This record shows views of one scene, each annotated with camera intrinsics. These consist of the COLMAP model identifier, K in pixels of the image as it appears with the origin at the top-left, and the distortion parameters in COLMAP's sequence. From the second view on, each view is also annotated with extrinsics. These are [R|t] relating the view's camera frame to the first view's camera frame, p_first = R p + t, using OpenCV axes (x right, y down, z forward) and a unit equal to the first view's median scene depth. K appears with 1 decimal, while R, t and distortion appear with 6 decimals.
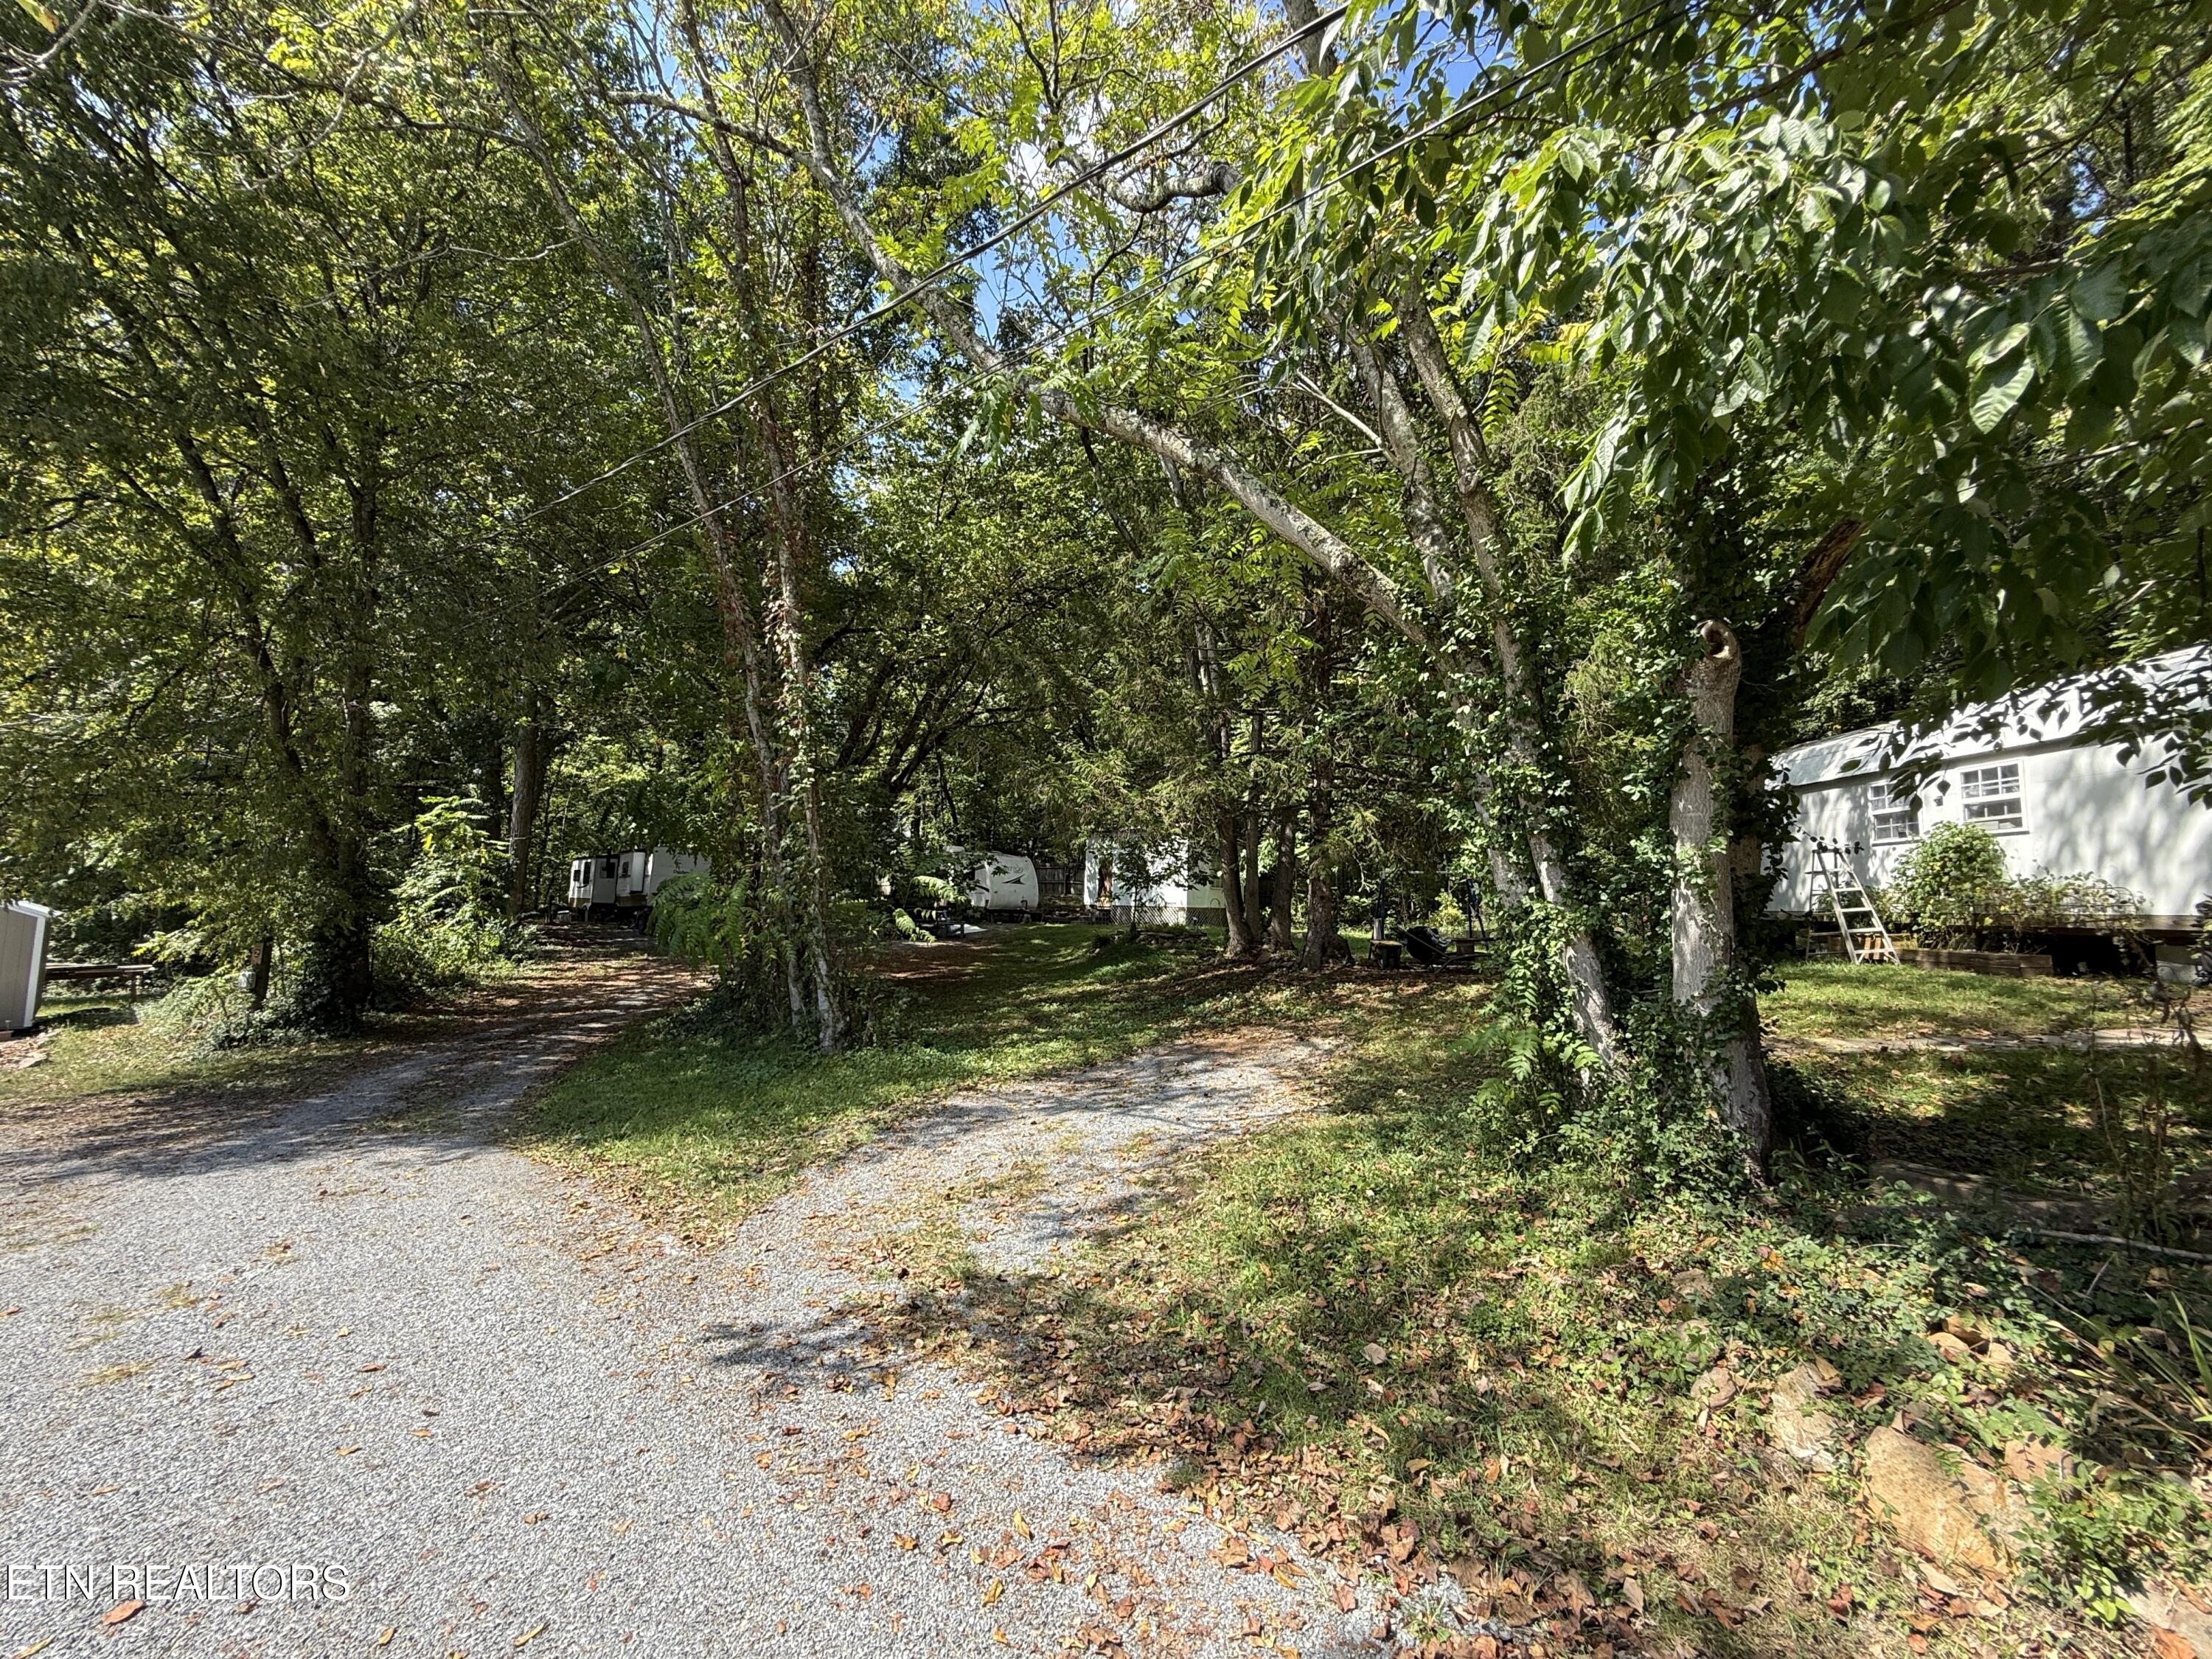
lens RADIAL K [[883.9, 0, 1098.2], [0, 883.9, 832.7], [0, 0, 1]] dist [-0.004245, 0.001632]
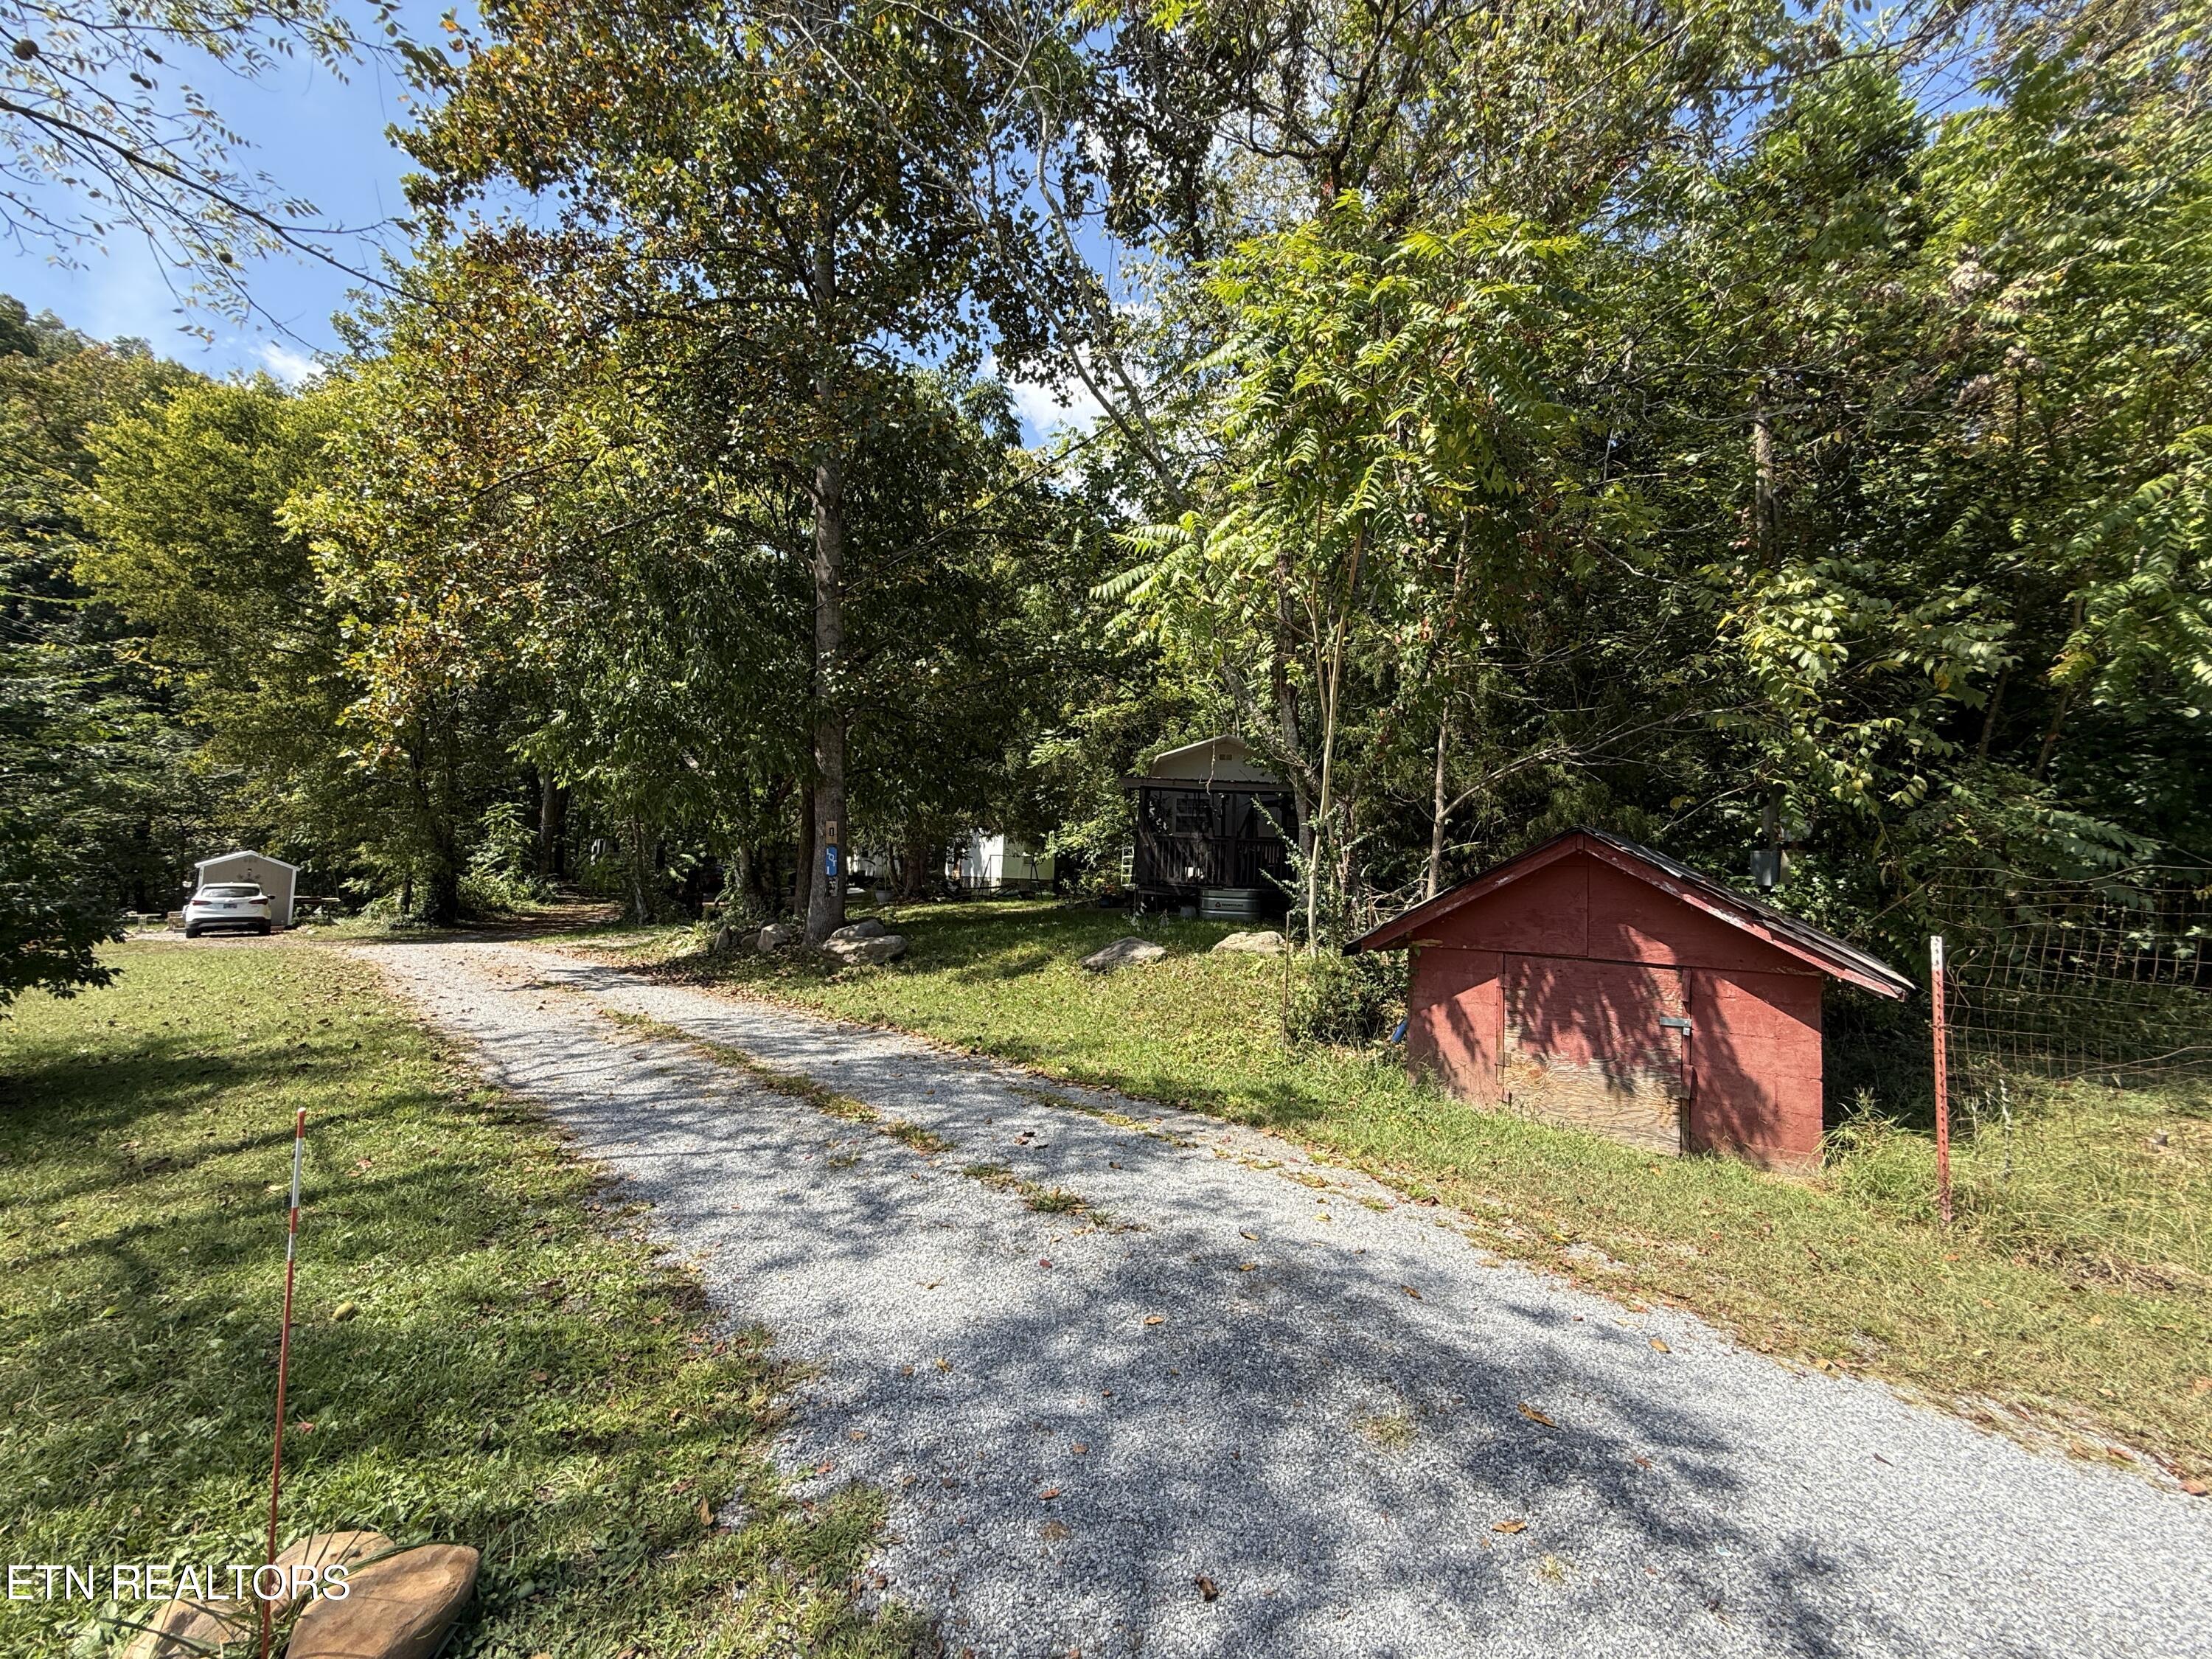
lens RADIAL K [[883.9, 0, 1107.1], [0, 883.9, 836.0], [0, 0, 1]] dist [-0.004245, 0.001632]
pose [[0.998734, 0.011895, -0.048882, 0.863117], [-0.010558, 0.999566, 0.027518, -0.063400], [0.049188, -0.026968, 0.998425, -1.071020]]
